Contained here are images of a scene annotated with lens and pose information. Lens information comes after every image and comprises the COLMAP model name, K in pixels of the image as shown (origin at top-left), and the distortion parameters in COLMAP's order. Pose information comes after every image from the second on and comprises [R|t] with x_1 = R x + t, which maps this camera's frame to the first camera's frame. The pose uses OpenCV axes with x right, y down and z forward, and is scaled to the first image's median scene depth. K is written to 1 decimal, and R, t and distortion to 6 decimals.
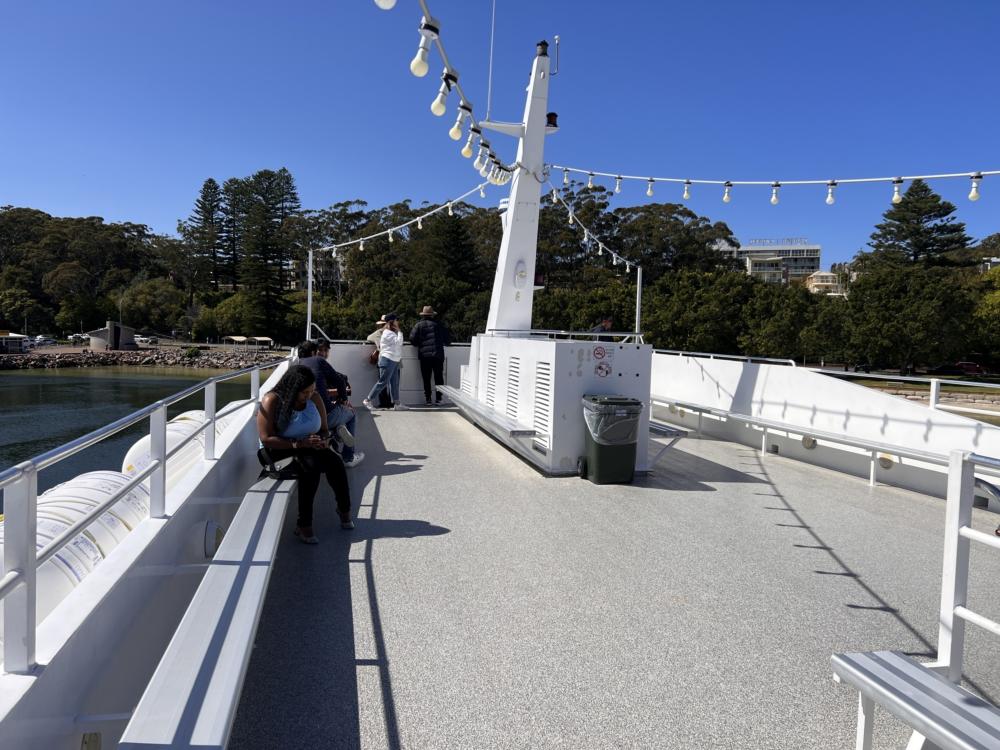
lens RADIAL K [[743.8, 0, 500.0], [0, 743.8, 375.0], [0, 0, 1]] dist [0.012233, 0.003942]
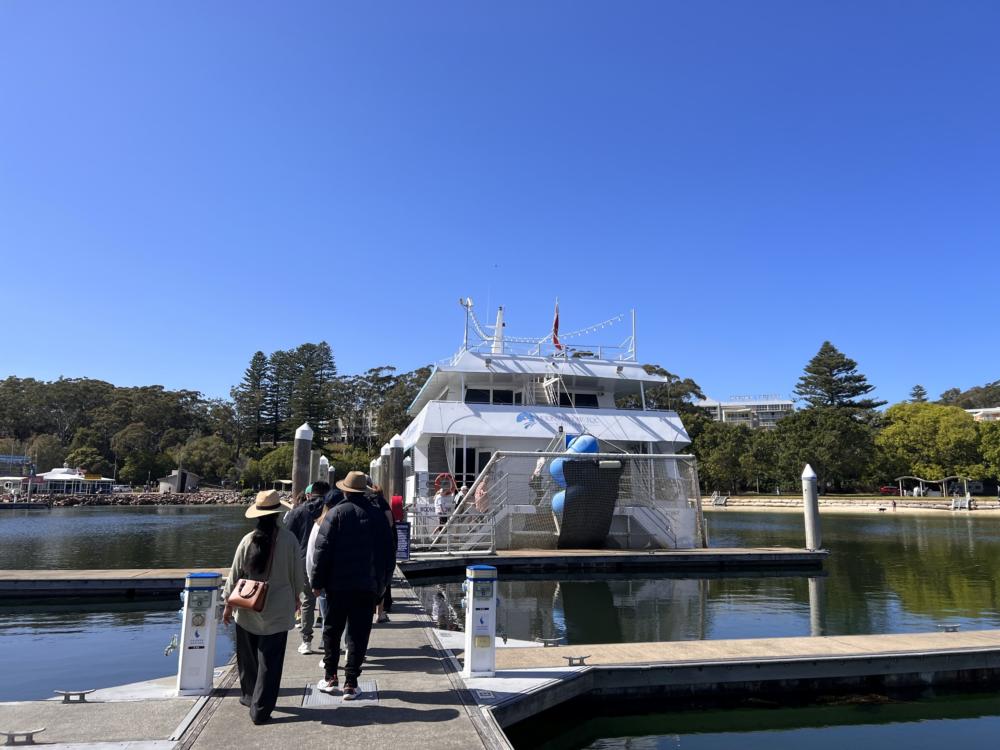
lens RADIAL K [[743.8, 0, 500.0], [0, 743.8, 375.0], [0, 0, 1]] dist [0.012233, 0.003942]
pose [[0.999774, -0.014894, -0.015163, 0.005493], [0.011183, 0.975293, -0.220630, 0.037842], [0.018074, 0.220411, 0.975240, -0.134972]]
